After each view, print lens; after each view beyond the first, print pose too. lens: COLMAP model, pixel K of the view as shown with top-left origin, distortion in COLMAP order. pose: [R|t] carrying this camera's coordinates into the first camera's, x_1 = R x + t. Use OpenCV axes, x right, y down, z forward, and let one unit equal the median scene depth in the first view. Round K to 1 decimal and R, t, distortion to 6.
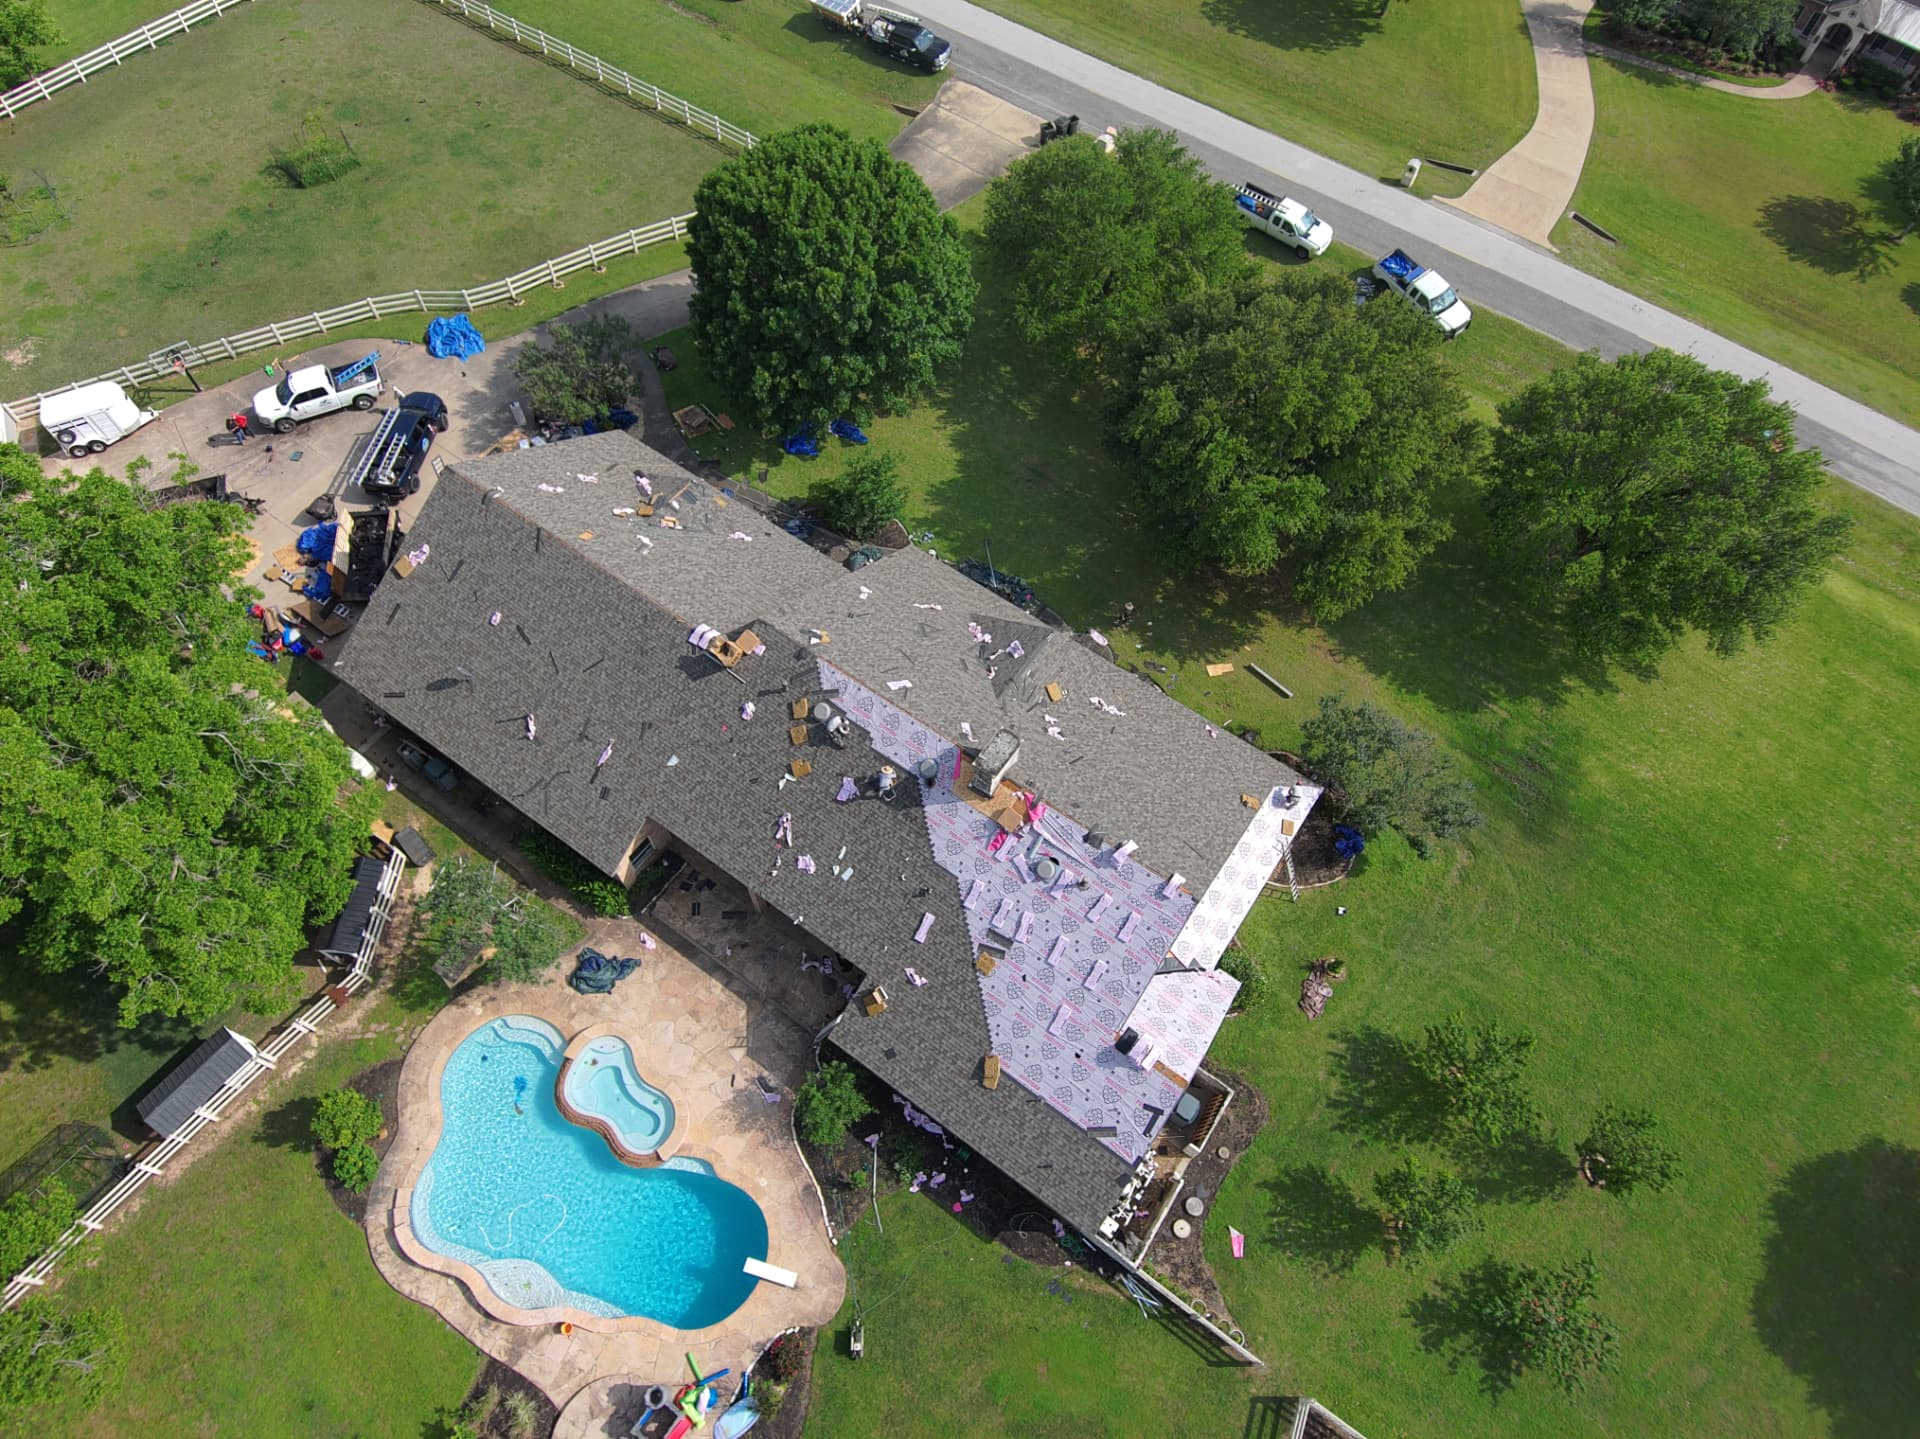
lens RADIAL K [[1152.9, 0, 960.0], [0, 1152.9, 719.5], [0, 0, 1]] dist [0.098608, -0.139015]
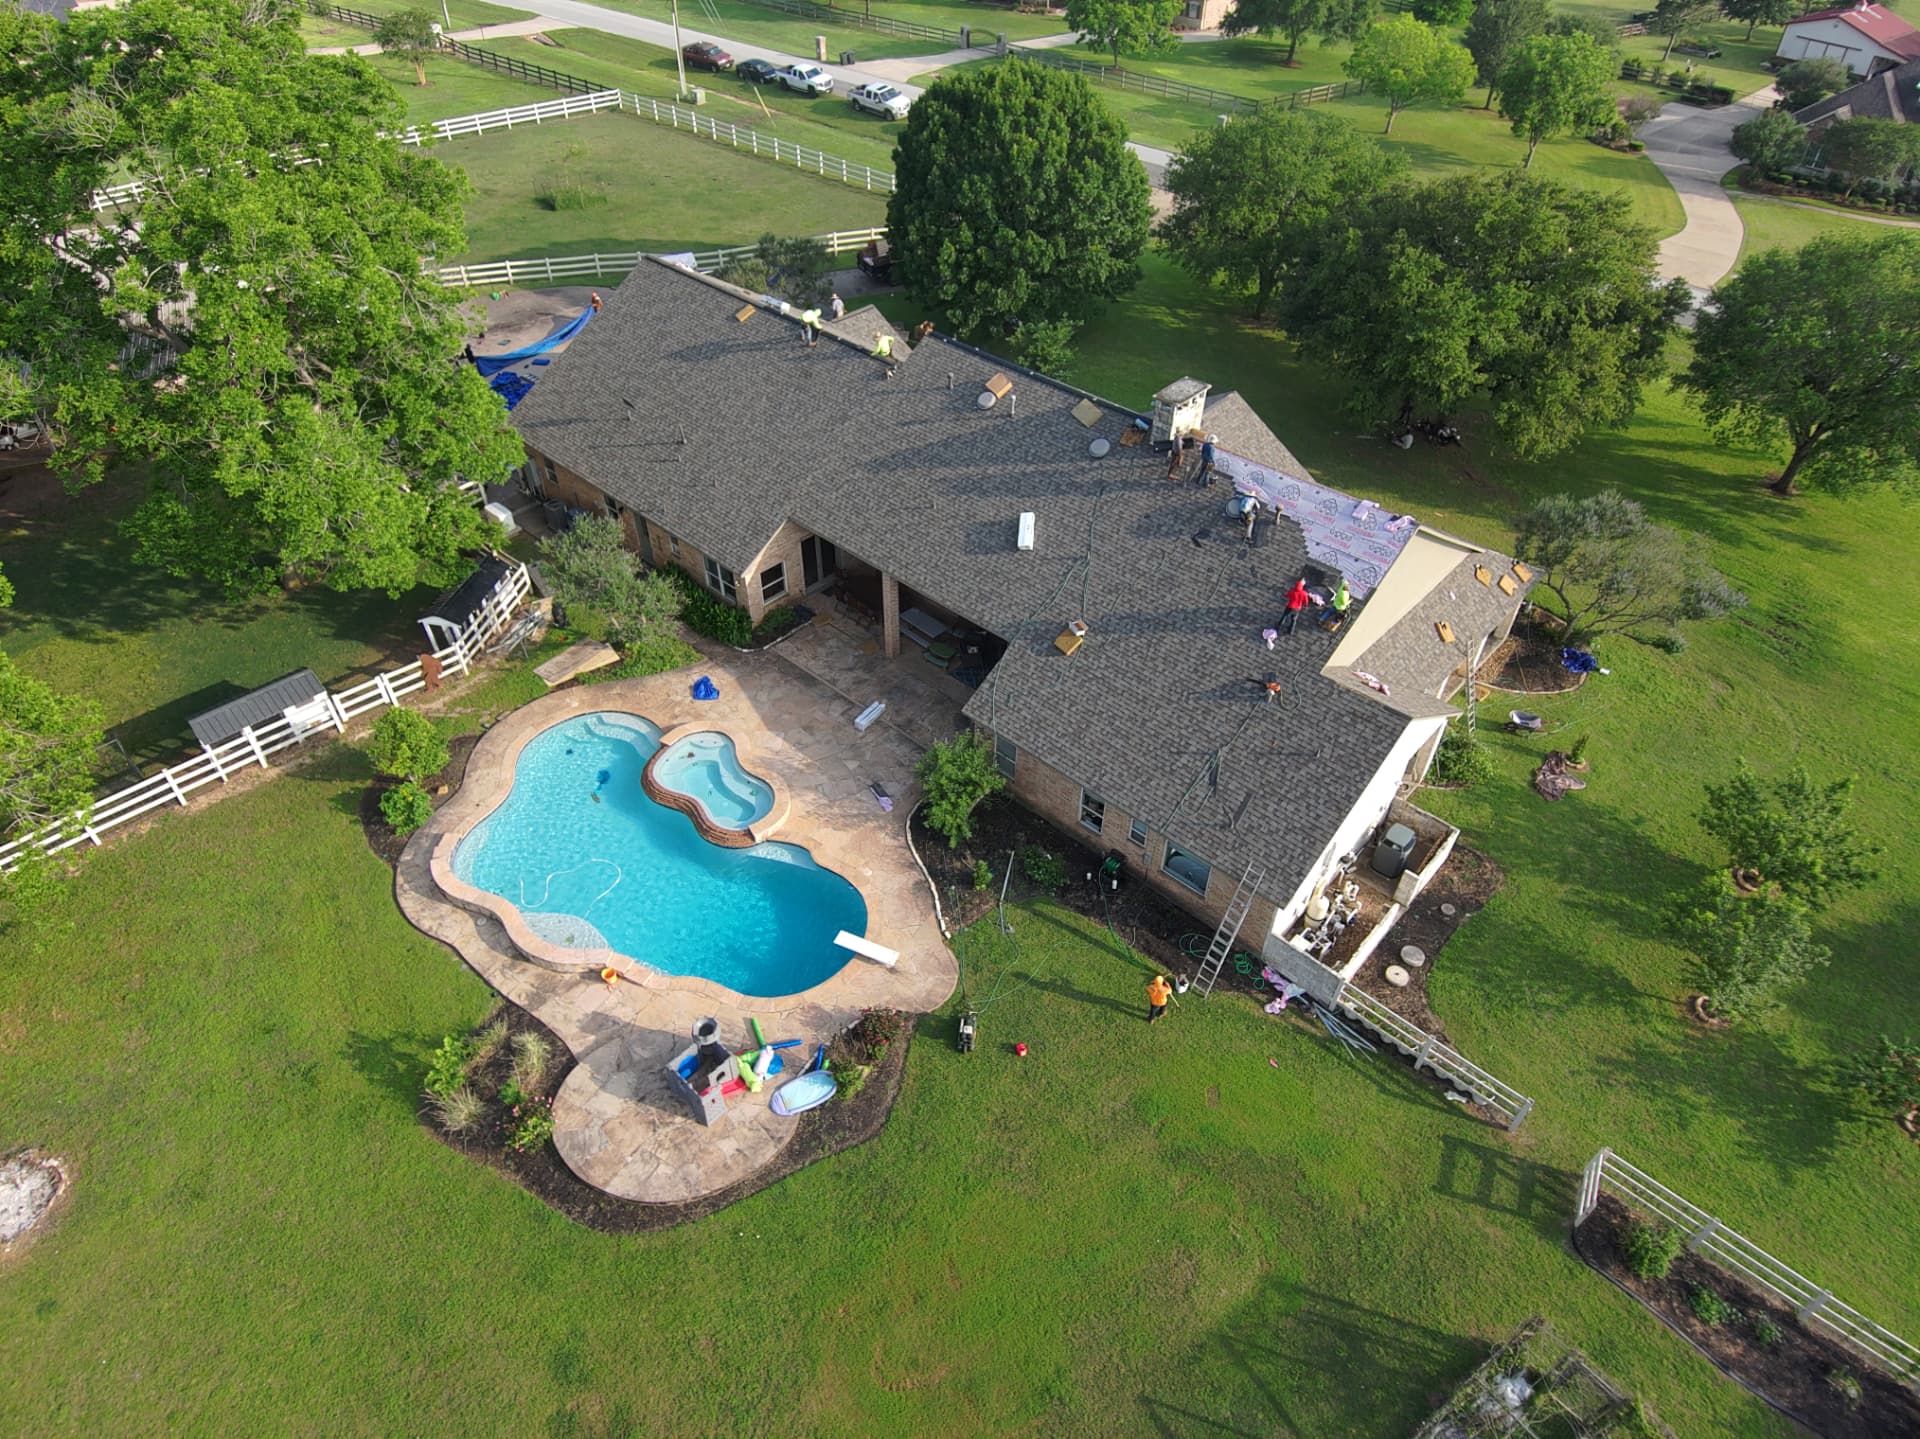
lens RADIAL K [[1152.9, 0, 960.0], [0, 1152.9, 719.5], [0, 0, 1]] dist [0.098608, -0.139015]
pose [[0.991833, 0.066999, -0.108530, -0.021668], [-0.099209, 0.940032, -0.326340, 0.541286], [0.080158, 0.334442, 0.939001, 0.198469]]
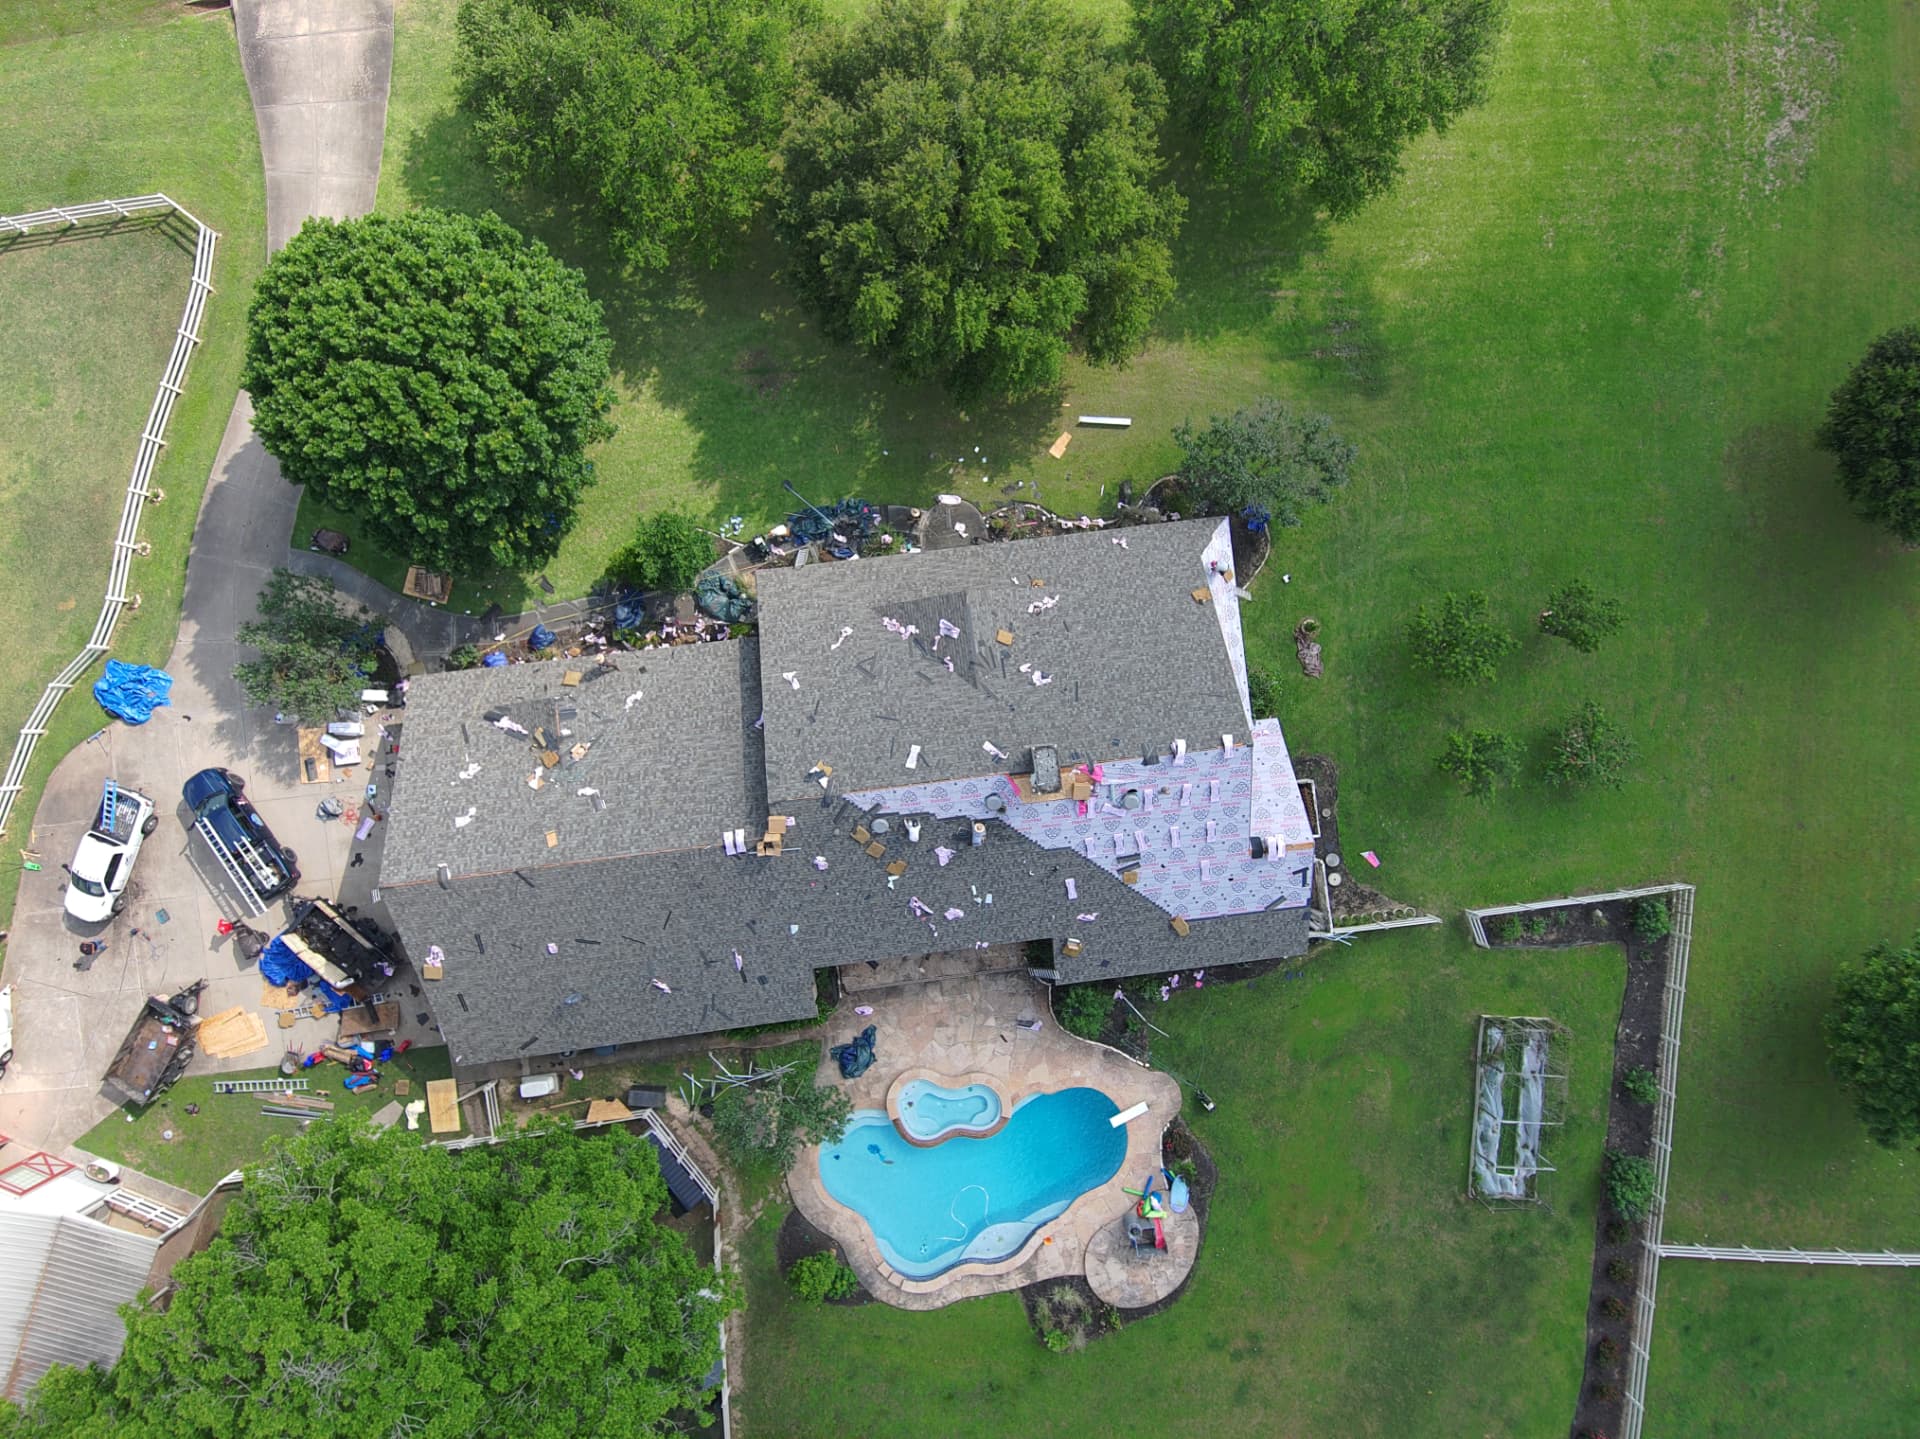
lens RADIAL K [[1152.9, 0, 960.0], [0, 1152.9, 719.5], [0, 0, 1]] dist [0.098608, -0.139015]
pose [[0.740791, -0.671492, -0.018089, 0.021772], [0.582251, 0.628446, 0.515791, -0.579251], [-0.334982, -0.392625, 0.856524, 0.091204]]
